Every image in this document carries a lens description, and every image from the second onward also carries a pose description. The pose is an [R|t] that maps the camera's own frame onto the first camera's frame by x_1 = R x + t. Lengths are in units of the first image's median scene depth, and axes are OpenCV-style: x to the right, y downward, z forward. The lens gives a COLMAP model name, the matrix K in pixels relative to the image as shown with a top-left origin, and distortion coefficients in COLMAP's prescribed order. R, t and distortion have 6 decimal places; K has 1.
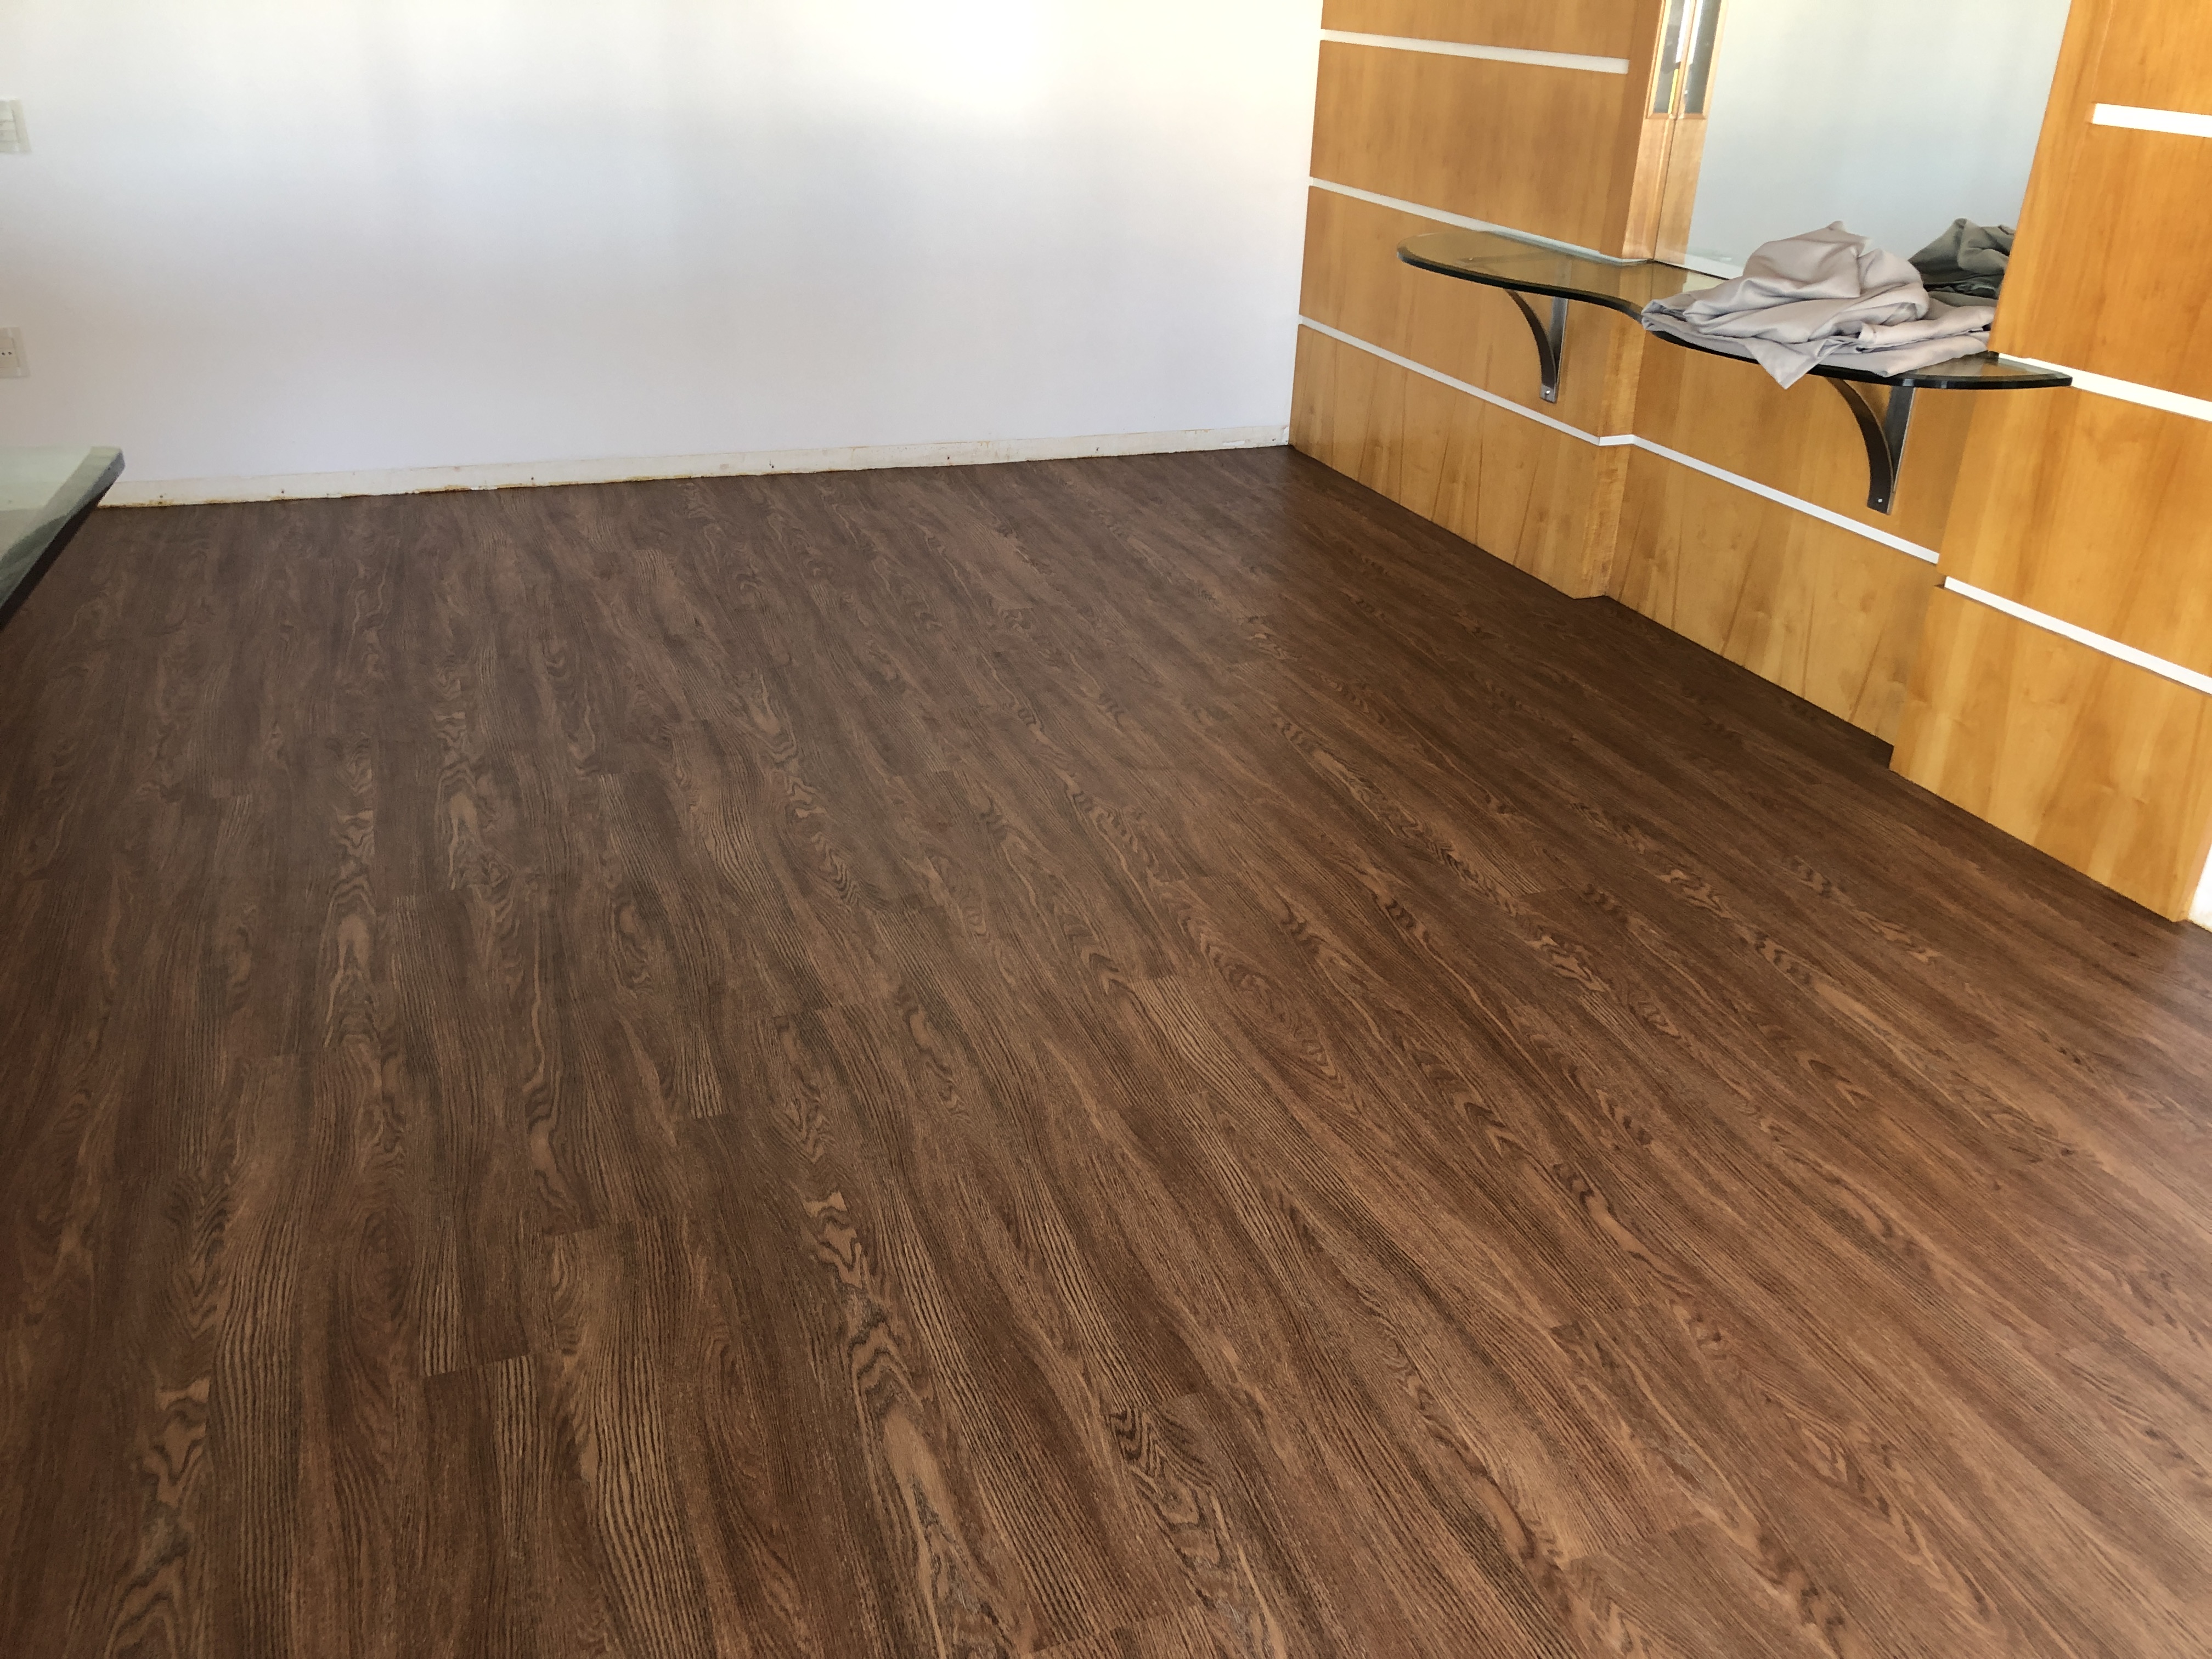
lens RADIAL K [[1803.2, 0, 1161.9], [0, 1803.2, 862.6], [0, 0, 1]] dist [0.031153, -0.007205]
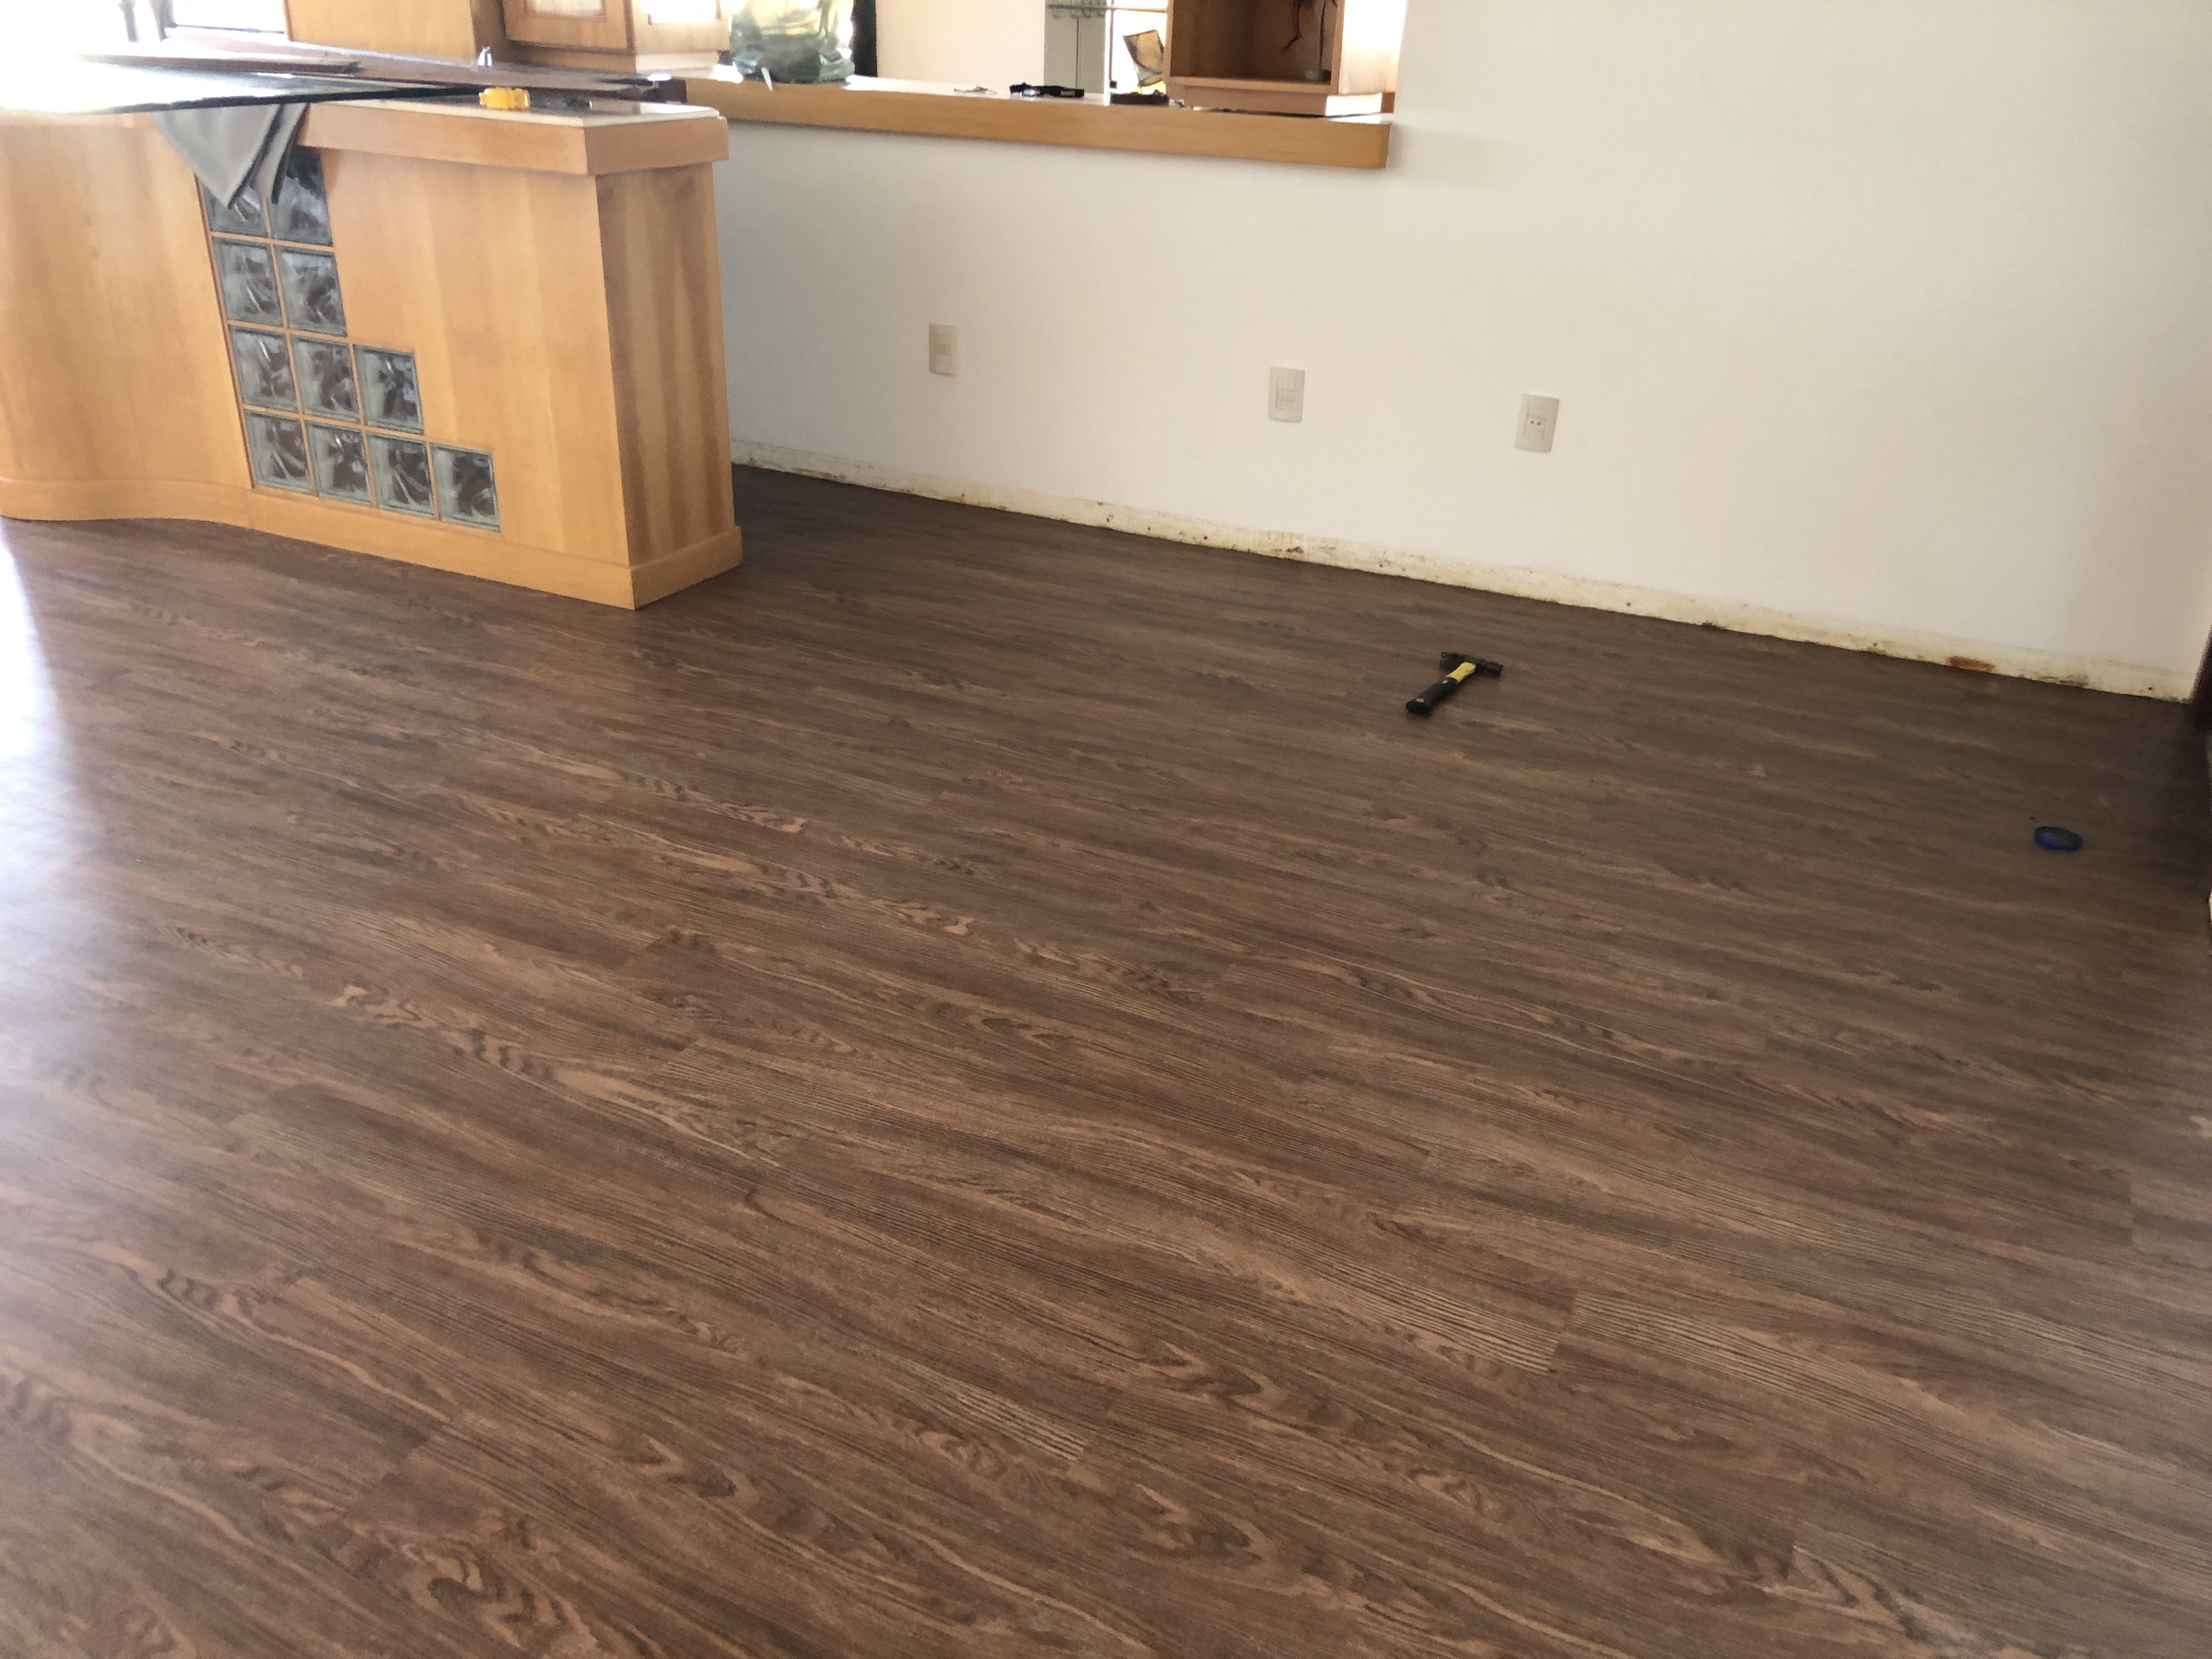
lens RADIAL K [[1774.1, 0, 1060.1], [0, 1774.1, 827.3], [0, 0, 1]] dist [0.197443, -0.521491]
pose [[-0.753494, 0.235769, -0.613726, 0.024931], [-0.334527, 0.666126, 0.666609, -0.570978], [0.565985, 0.707594, -0.423051, 1.201184]]
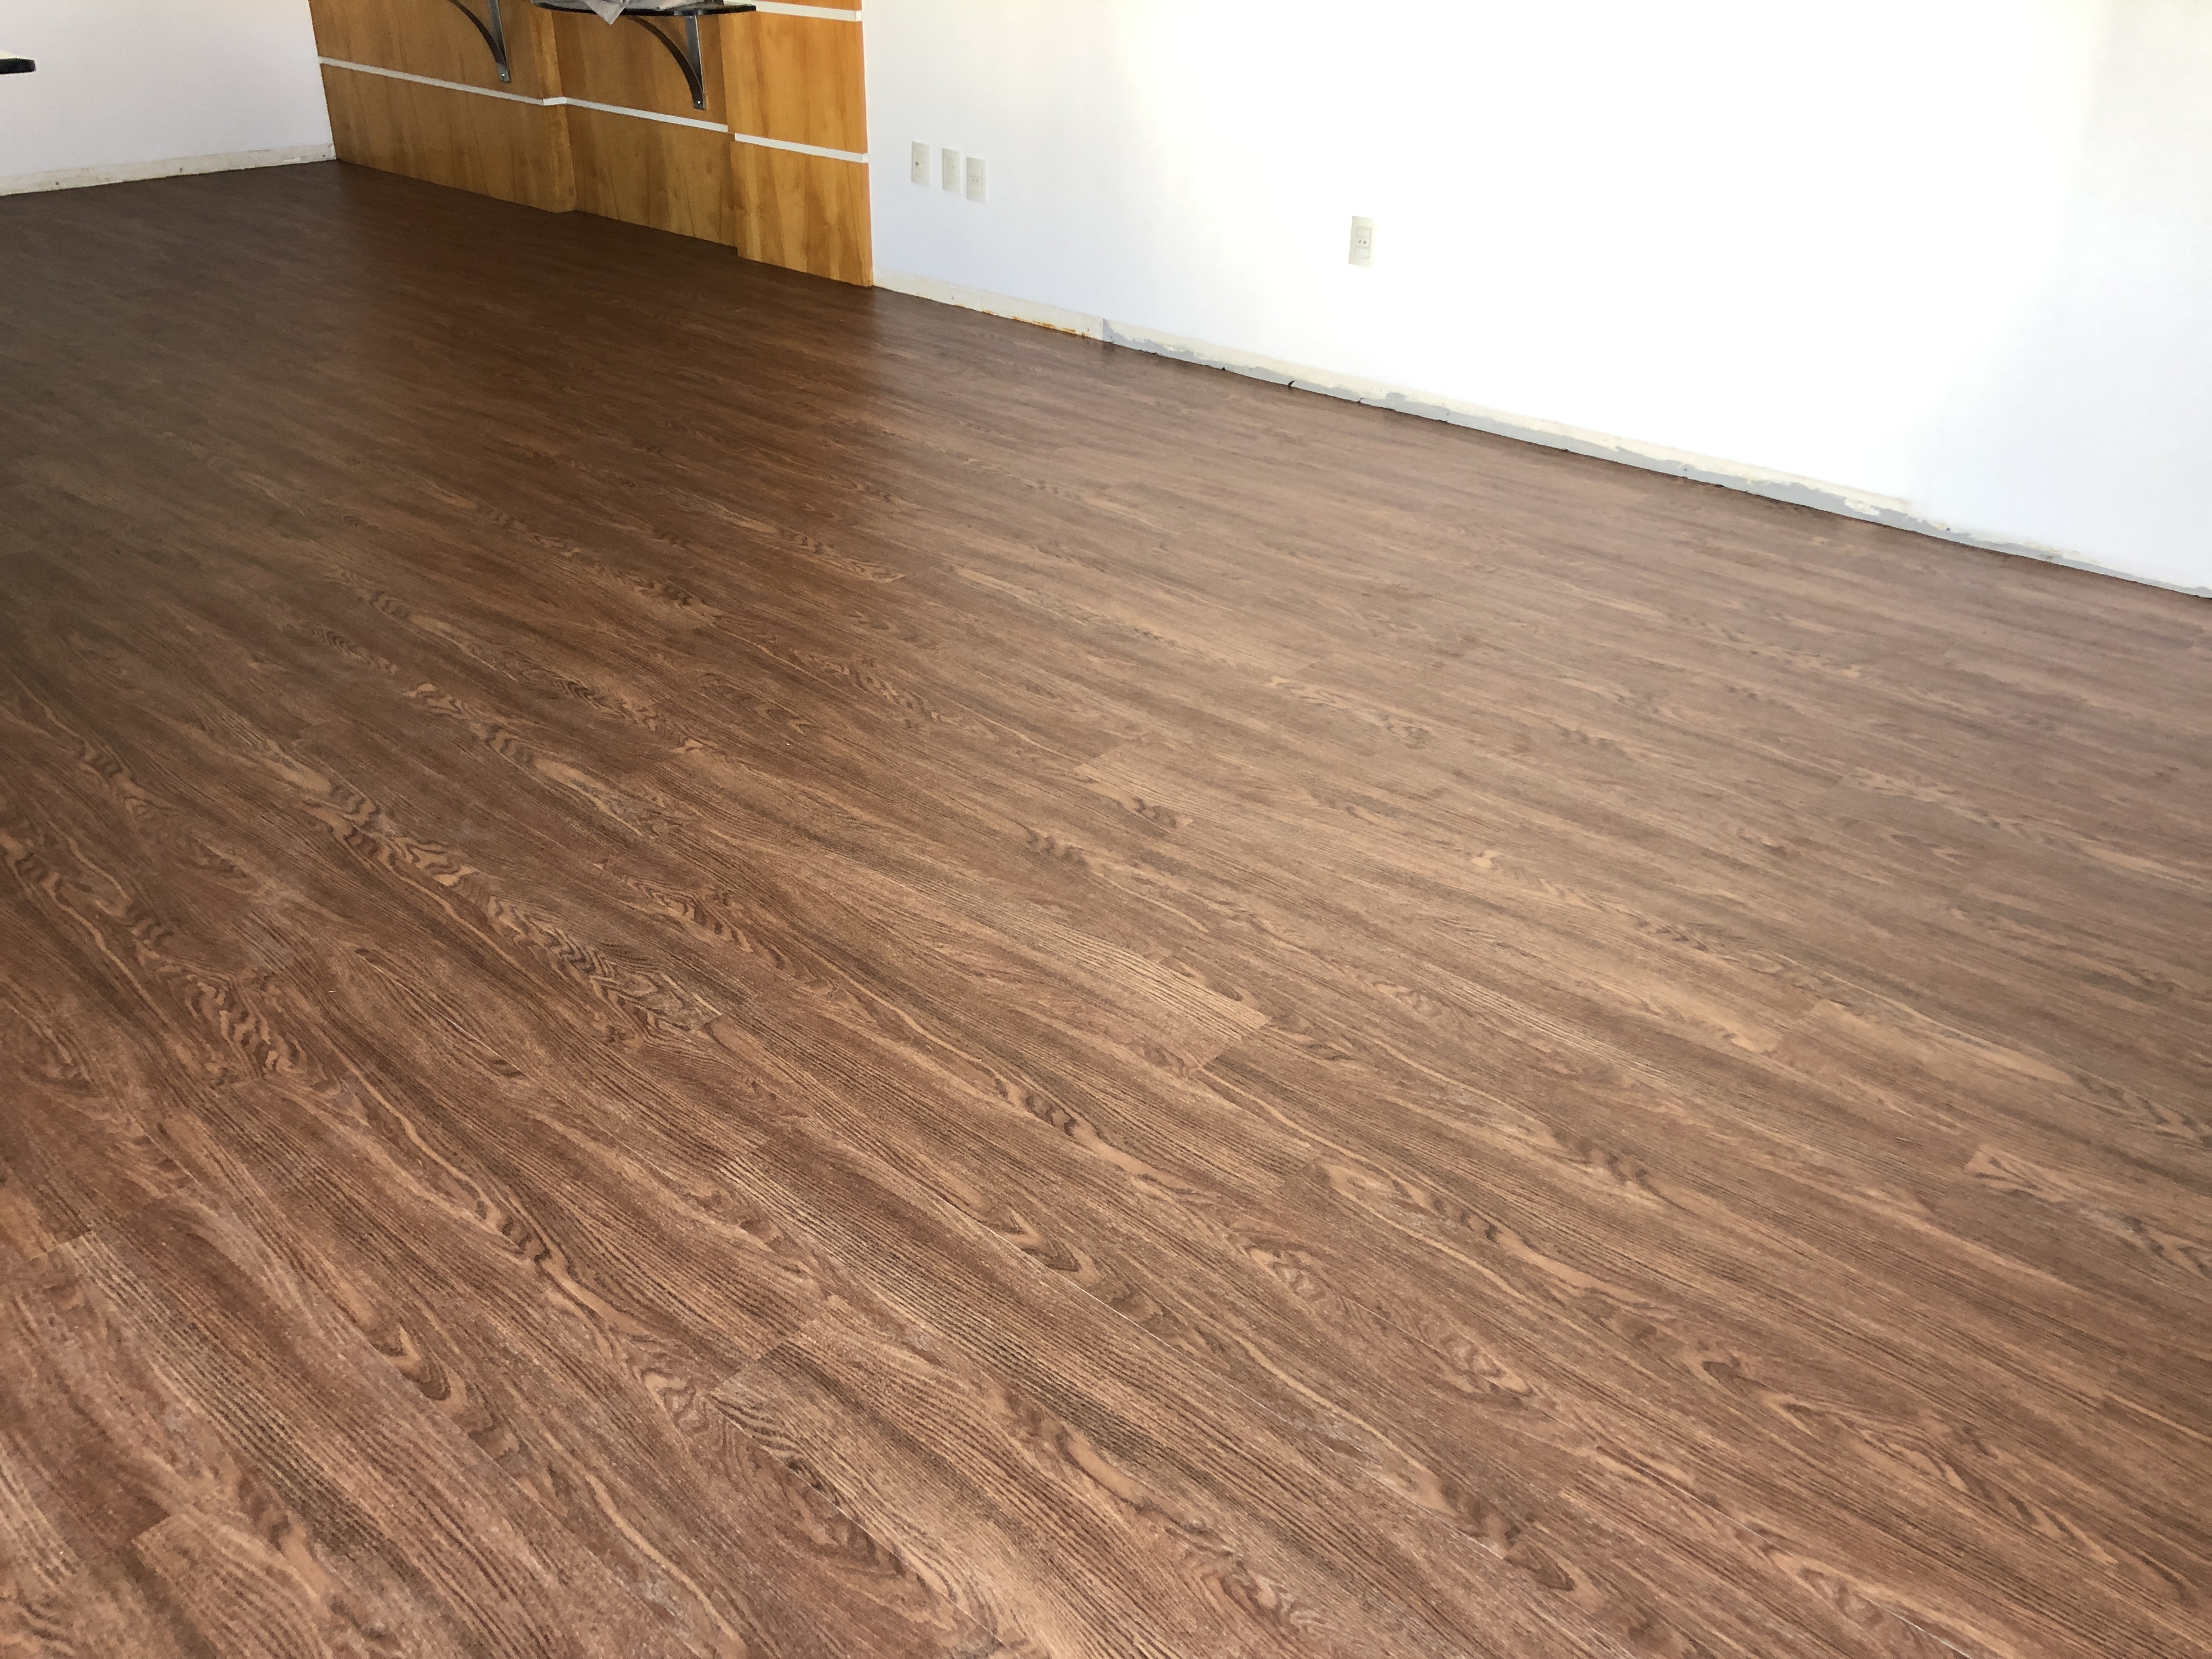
lens RADIAL K [[1833.6, 0, 1106.0], [0, 1833.6, 829.5], [0, 0, 1]] dist [0.093065, -0.089537]
pose [[0.899409, -0.229589, 0.371958, -0.068318], [0.213912, 0.973277, 0.083504, 0.380784], [-0.381190, 0.004462, 0.924486, -0.729245]]
